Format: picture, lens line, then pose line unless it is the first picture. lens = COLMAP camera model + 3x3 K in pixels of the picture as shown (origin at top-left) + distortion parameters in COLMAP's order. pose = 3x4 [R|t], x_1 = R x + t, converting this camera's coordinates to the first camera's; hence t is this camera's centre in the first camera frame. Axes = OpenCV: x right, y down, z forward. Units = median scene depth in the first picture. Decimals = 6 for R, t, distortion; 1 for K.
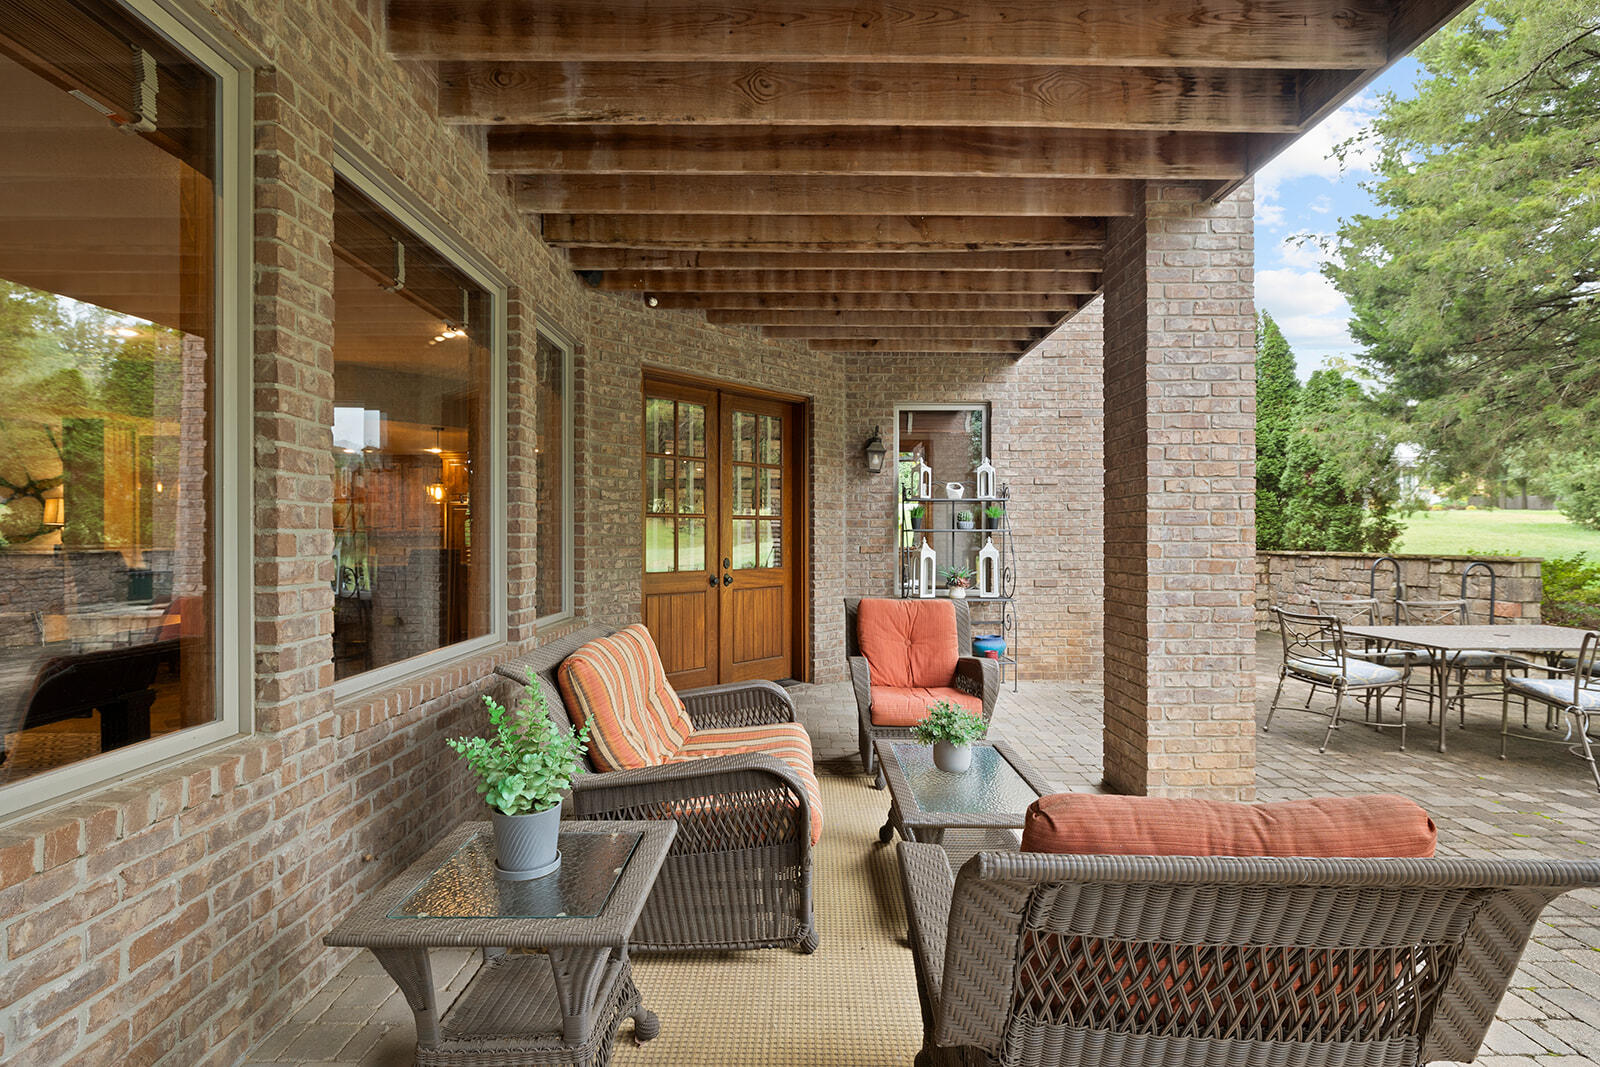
lens RADIAL K [[753.5, 0, 801.3], [0, 753.5, 539.0], [0, 0, 1]] dist [0.000020, -0.000150]
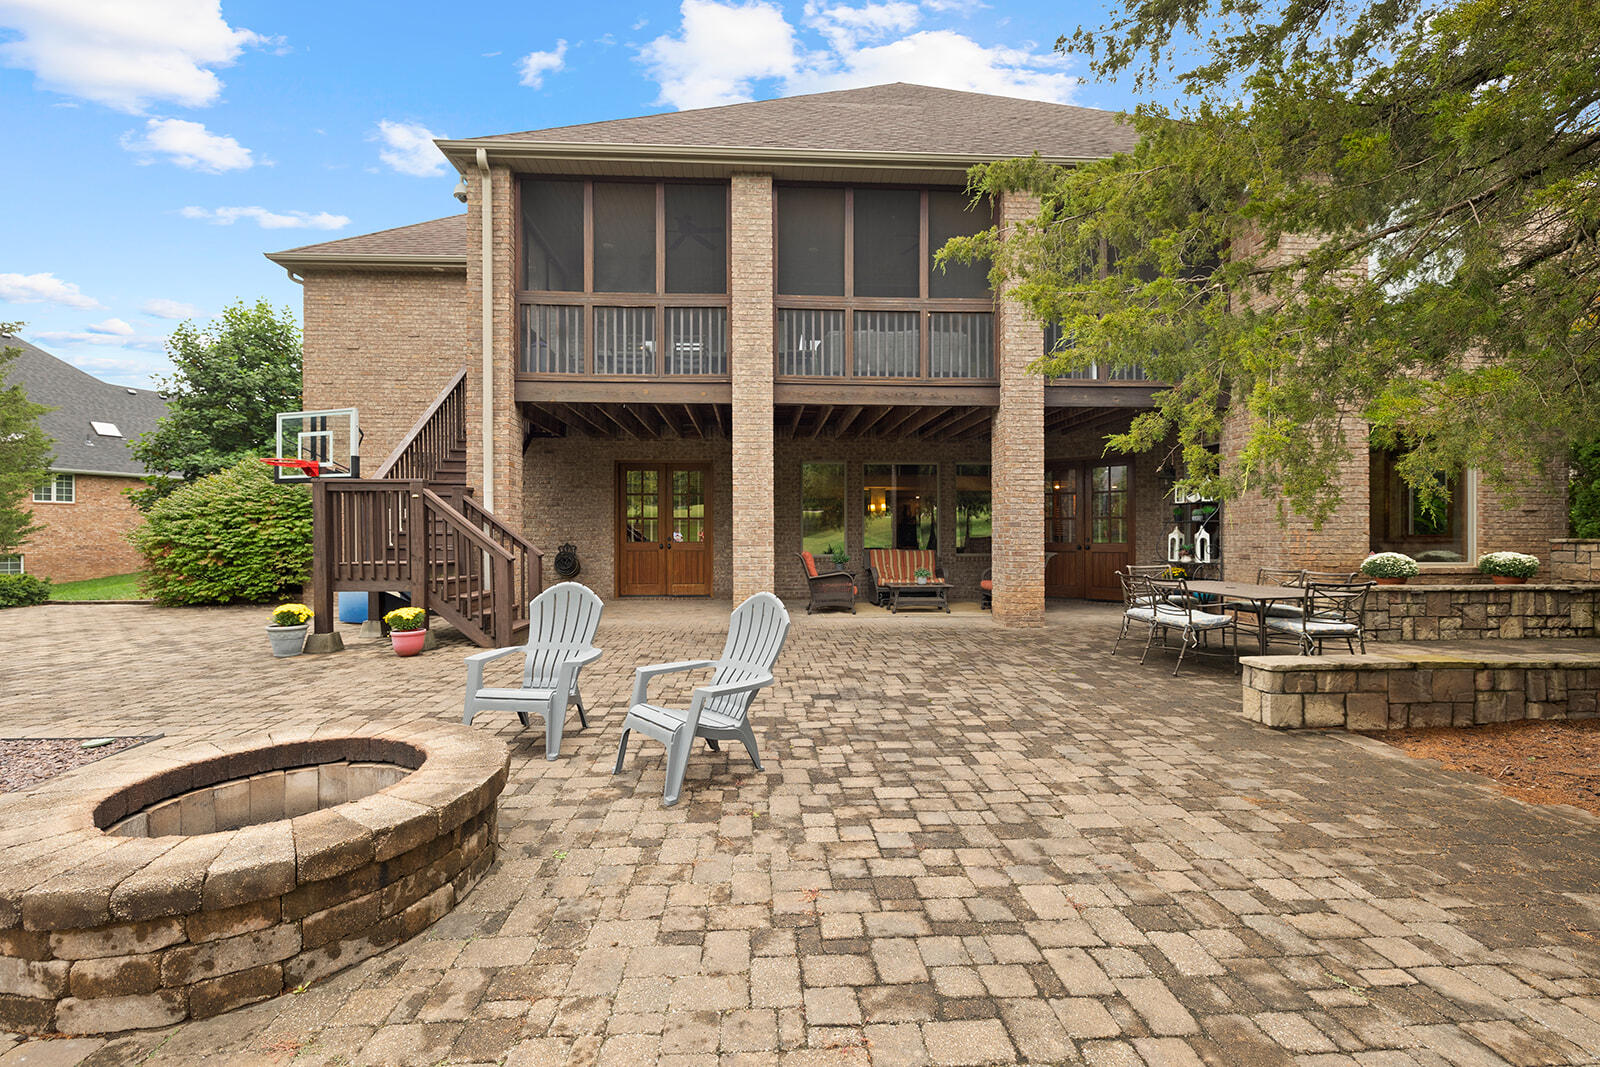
lens RADIAL K [[669.2, 0, 800.0], [0, 669.2, 533.5], [0, 0, 1]] dist [-0.000138, 0.000092]
pose [[0.058192, -0.004555, -0.998295, 1.588154], [-0.000679, 0.999989, -0.004602, 0.021512], [0.998305, 0.000946, 0.058188, 0.062393]]
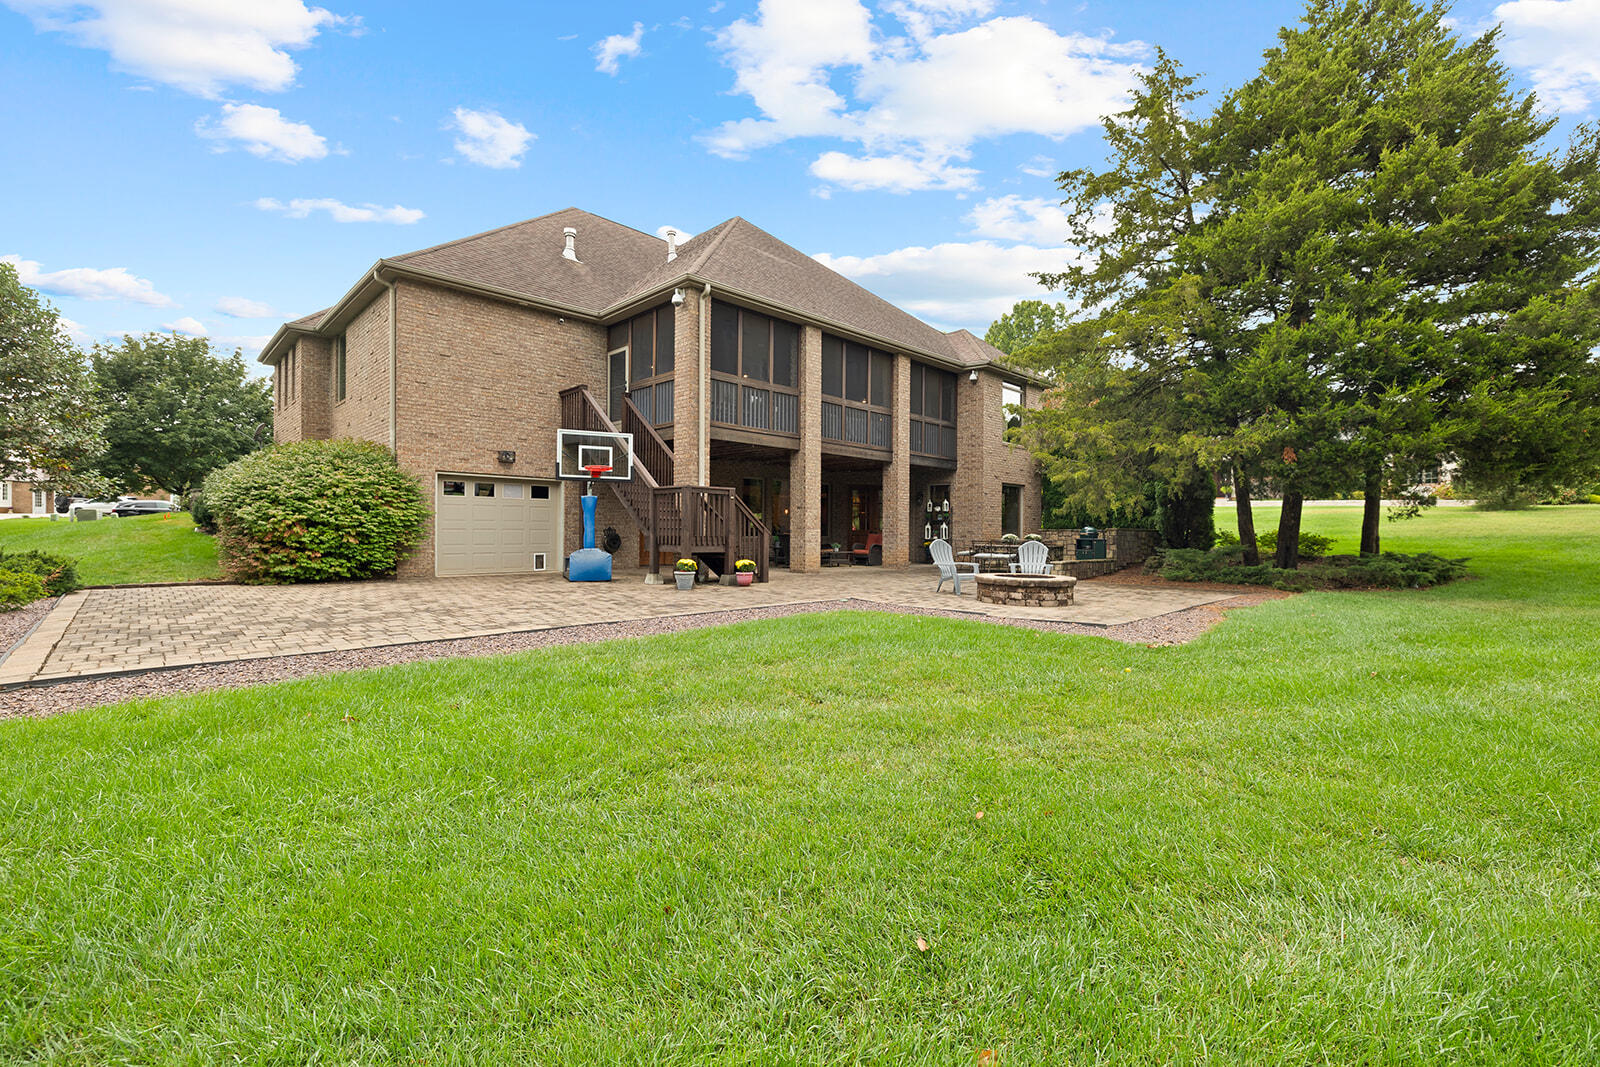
lens RADIAL K [[669.2, 0, 800.0], [0, 669.2, 533.5], [0, 0, 1]] dist [-0.000138, 0.000092]
pose [[0.702625, 0.006472, -0.711531, 1.948405], [-0.009013, 0.999959, 0.000196, 0.054953], [0.711503, 0.006275, 0.702655, -1.620351]]
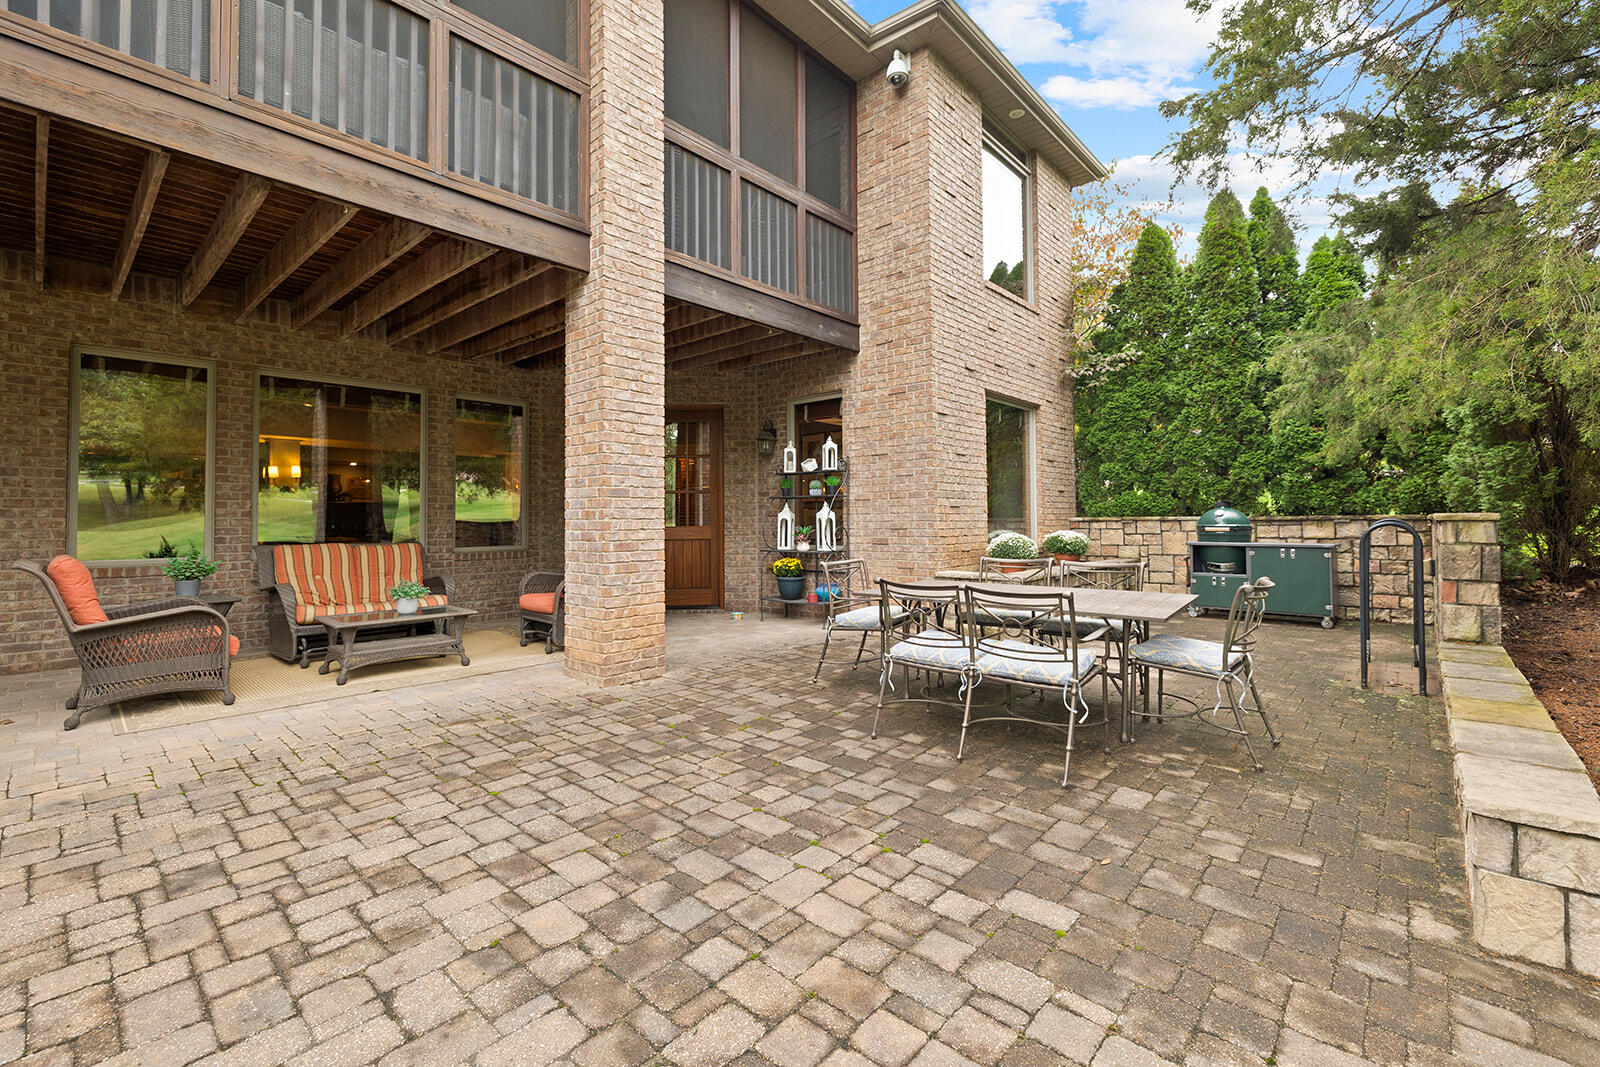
lens RADIAL K [[685.4, 0, 801.0], [0, 685.4, 499.2], [0, 0, 1]] dist [0.000522, 0.000282]
pose [[0.740291, -0.026109, -0.671780, 0.945606], [0.006254, 0.999470, -0.031953, 0.028375], [0.672258, 0.019453, 0.740061, 0.150081]]
